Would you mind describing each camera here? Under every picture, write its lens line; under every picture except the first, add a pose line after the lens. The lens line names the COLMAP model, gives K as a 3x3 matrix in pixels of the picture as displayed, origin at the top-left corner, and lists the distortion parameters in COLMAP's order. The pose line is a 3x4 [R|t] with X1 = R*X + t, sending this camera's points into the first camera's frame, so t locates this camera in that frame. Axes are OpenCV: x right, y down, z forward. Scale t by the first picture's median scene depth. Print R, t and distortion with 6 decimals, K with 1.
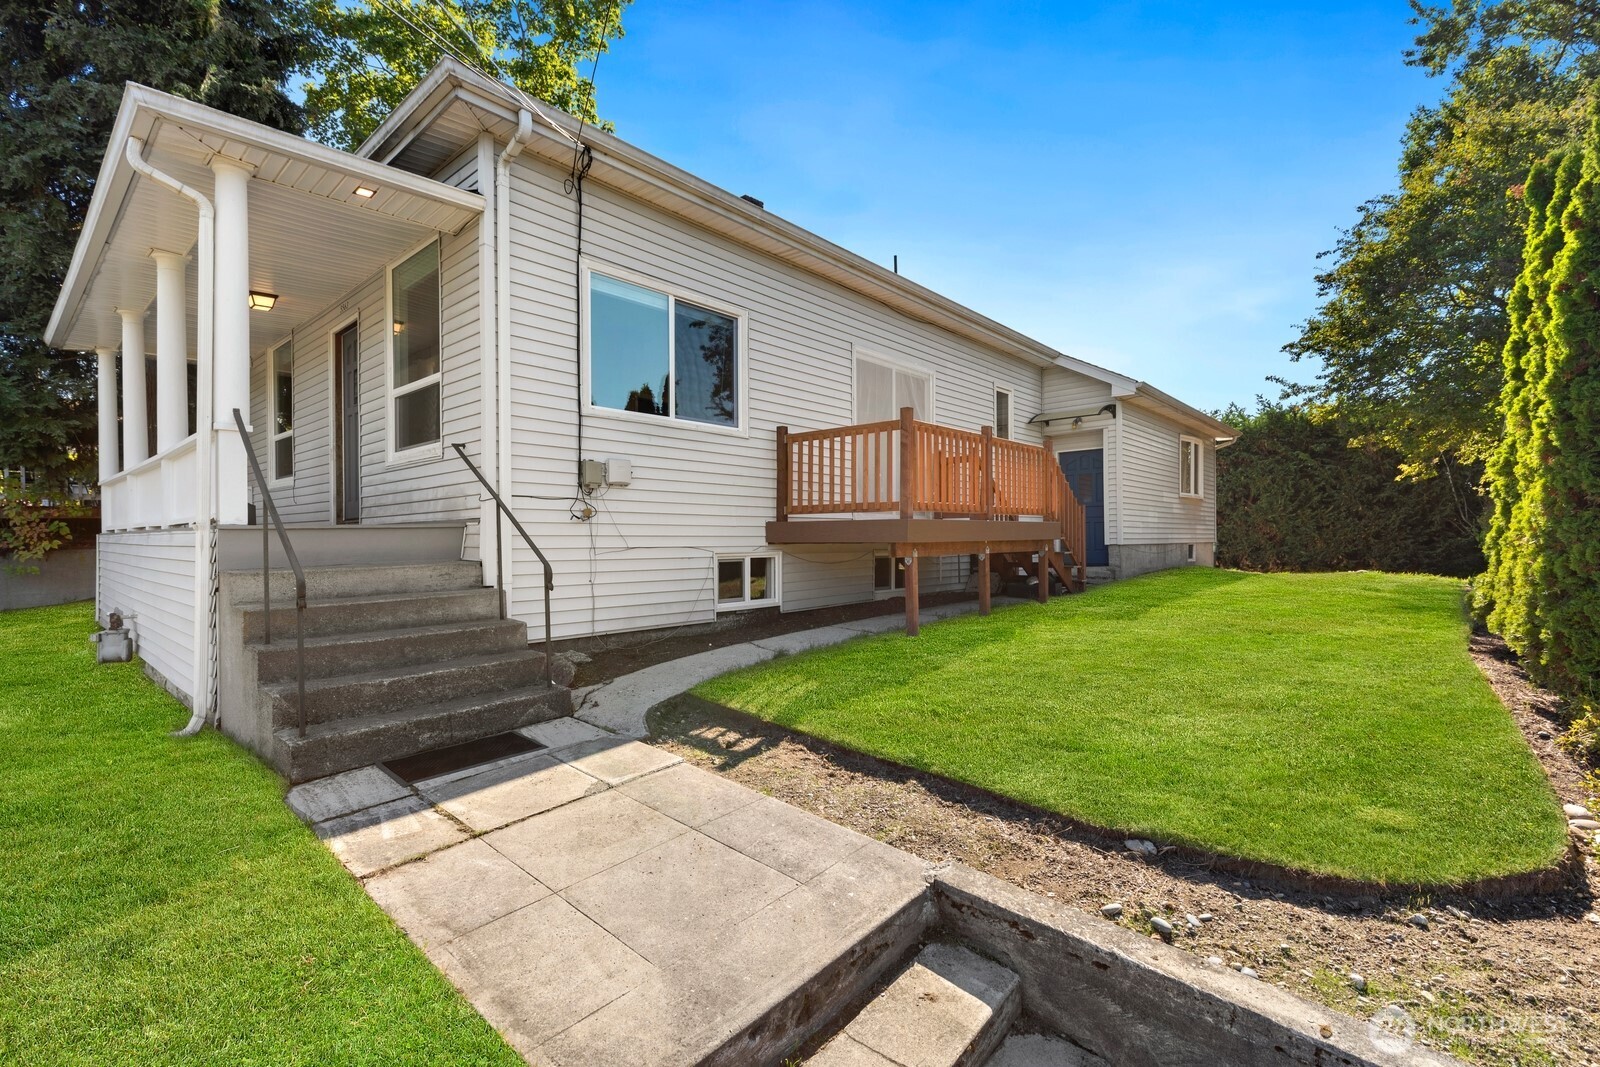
lens RADIAL K [[732.4, 0, 796.4], [0, 732.4, 525.3], [0, 0, 1]] dist [0.008500, -0.002398]
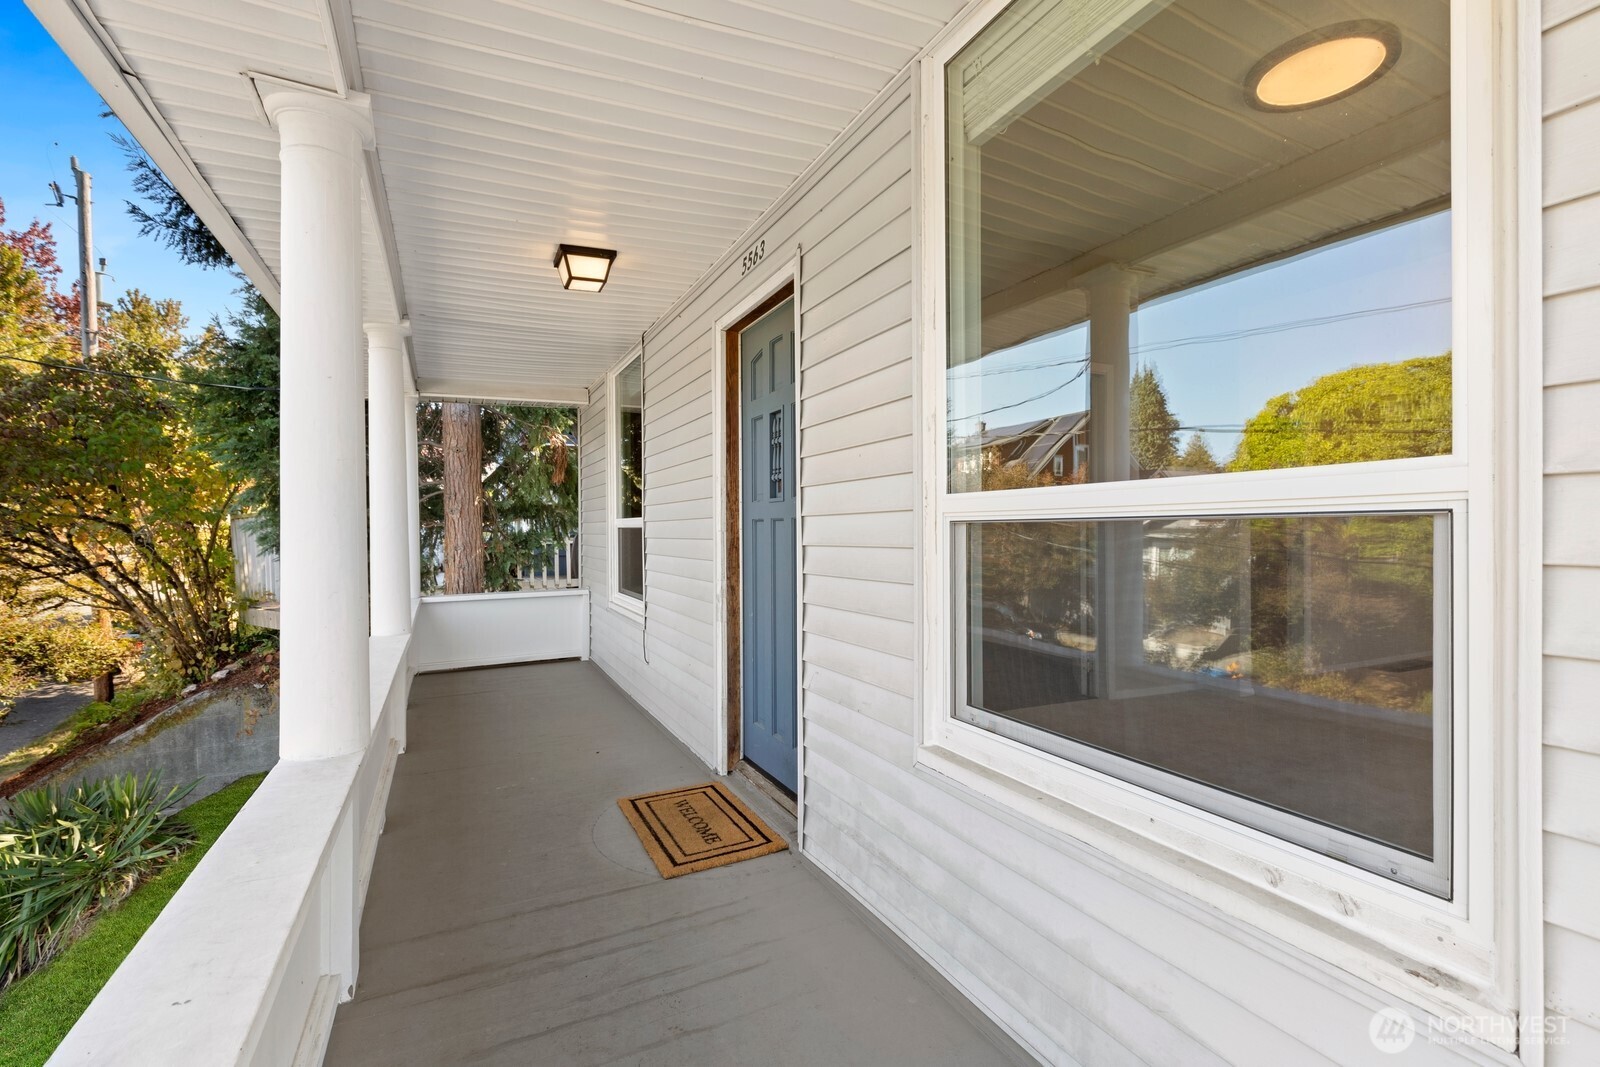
lens RADIAL K [[732.4, 0, 795.4], [0, 732.4, 532.8], [0, 0, 1]] dist [0.008500, -0.002398]
pose [[0.923770, 0.011632, -0.382770, -0.422399], [-0.003916, 0.999773, 0.020932, -0.149541], [0.382927, -0.017838, 0.923606, 0.613062]]
